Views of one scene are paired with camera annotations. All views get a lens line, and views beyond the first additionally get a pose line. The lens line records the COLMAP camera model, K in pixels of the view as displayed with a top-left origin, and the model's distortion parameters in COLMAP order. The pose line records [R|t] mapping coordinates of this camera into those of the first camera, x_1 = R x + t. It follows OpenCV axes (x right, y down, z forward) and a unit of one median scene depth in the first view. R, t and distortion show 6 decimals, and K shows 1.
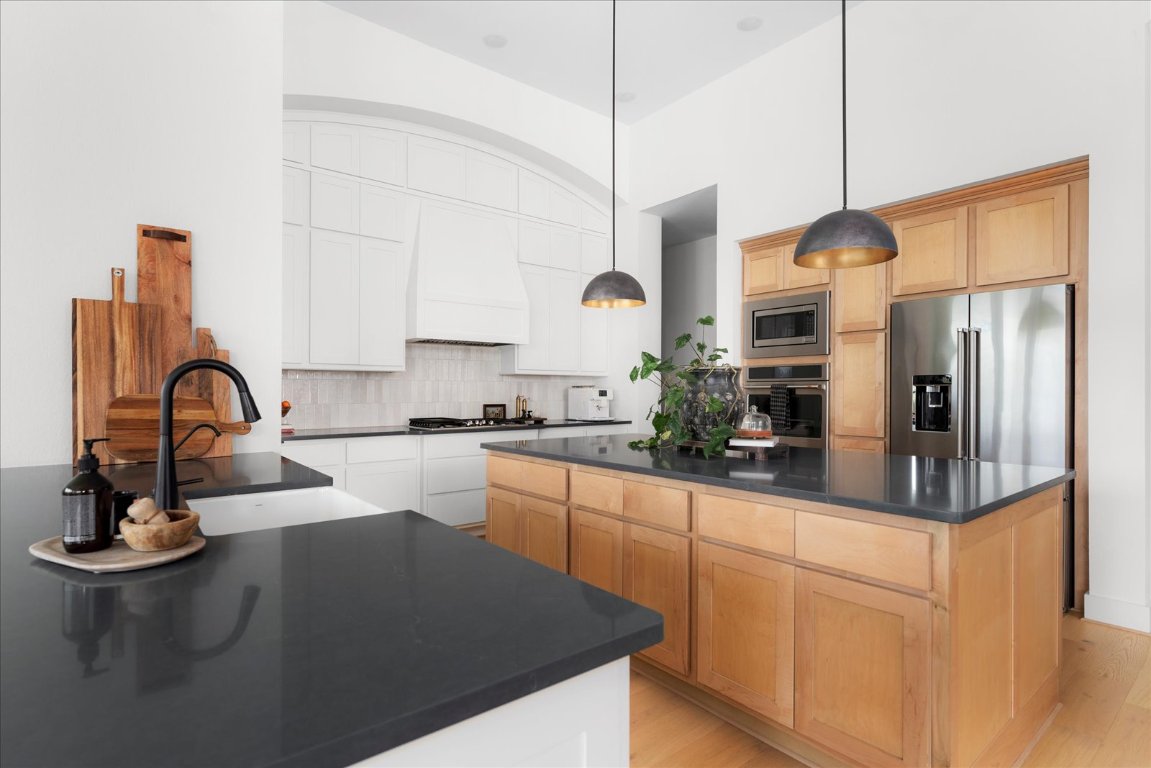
lens RADIAL K [[565.5, 0, 575.5], [0, 565.5, 384.0], [0, 0, 1]] dist [0.000024, -0.000267]
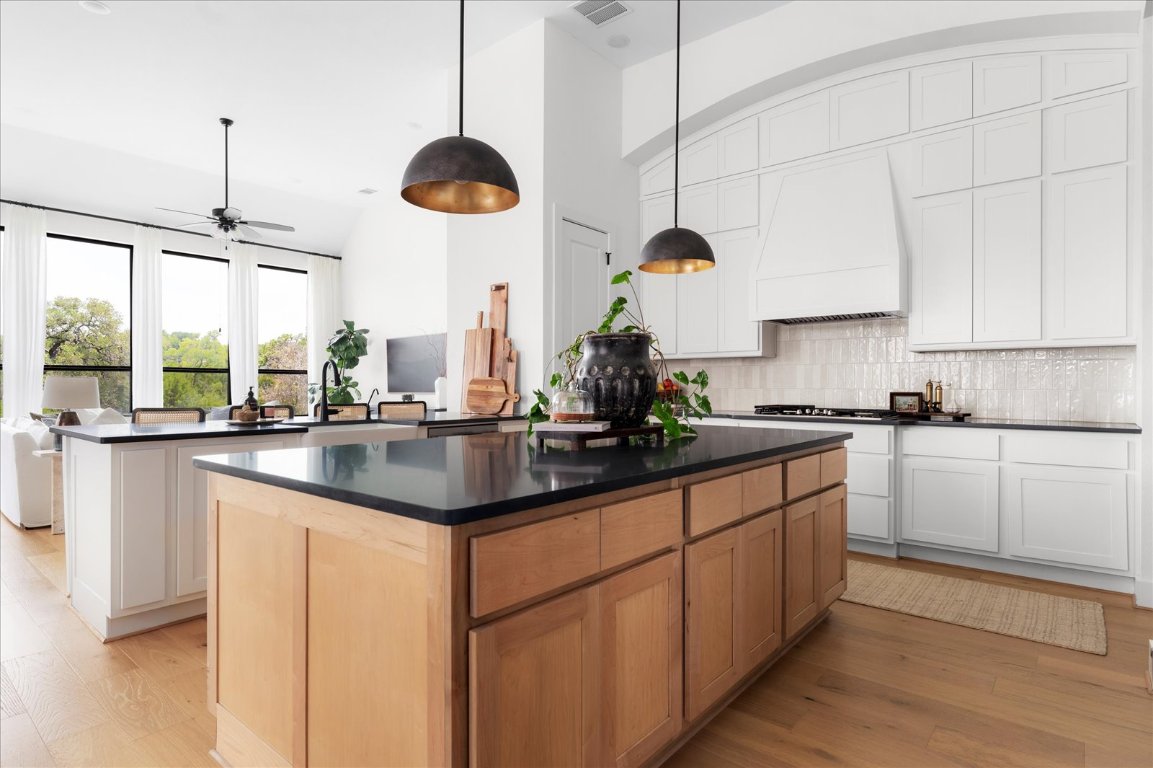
lens RADIAL K [[614.2, 0, 576.5], [0, 614.2, 384.0], [0, 0, 1]] dist [-0.000475, -0.000103]
pose [[0.196102, -0.007948, -0.980551, 0.690152], [0.010033, 0.999931, -0.006099, 0.030017], [0.980532, -0.008642, 0.196169, 0.490083]]
